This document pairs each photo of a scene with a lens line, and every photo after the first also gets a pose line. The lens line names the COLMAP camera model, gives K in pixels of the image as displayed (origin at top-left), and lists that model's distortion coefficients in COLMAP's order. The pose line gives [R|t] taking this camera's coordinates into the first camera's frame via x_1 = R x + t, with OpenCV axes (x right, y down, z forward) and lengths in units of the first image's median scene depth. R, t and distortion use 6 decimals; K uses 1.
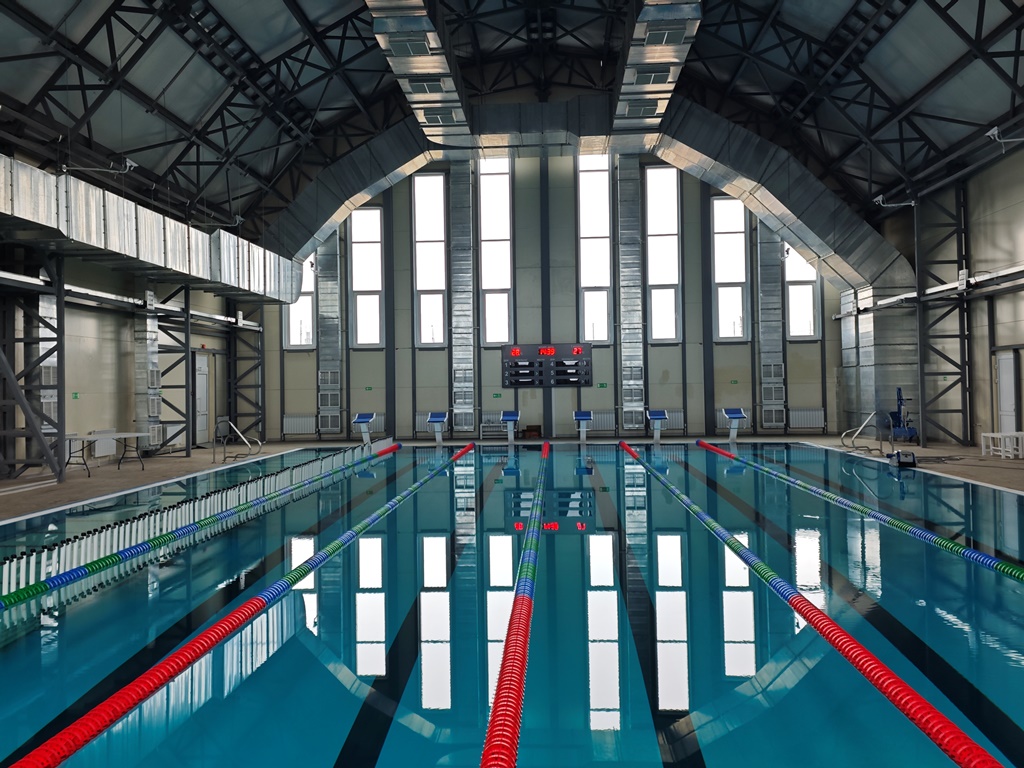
lens RADIAL K [[947.8, 0, 511.9], [0, 947.8, 378.8], [0, 0, 1]] dist [0.134100, -0.276024]
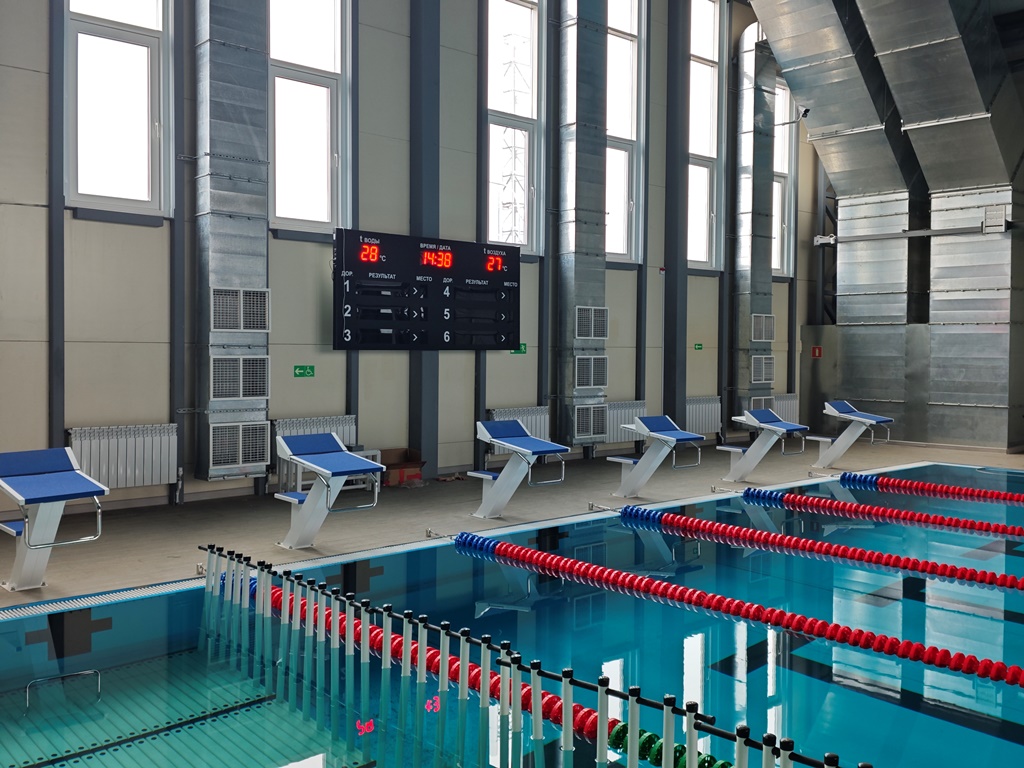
lens RADIAL K [[947.8, 0, 511.9], [0, 947.8, 378.8], [0, 0, 1]] dist [0.134100, -0.276024]
pose [[0.729911, -0.001118, 0.683541, -0.205015], [-0.032776, 0.998791, 0.036633, 0.004885], [-0.682756, -0.049142, 0.728992, 0.684175]]
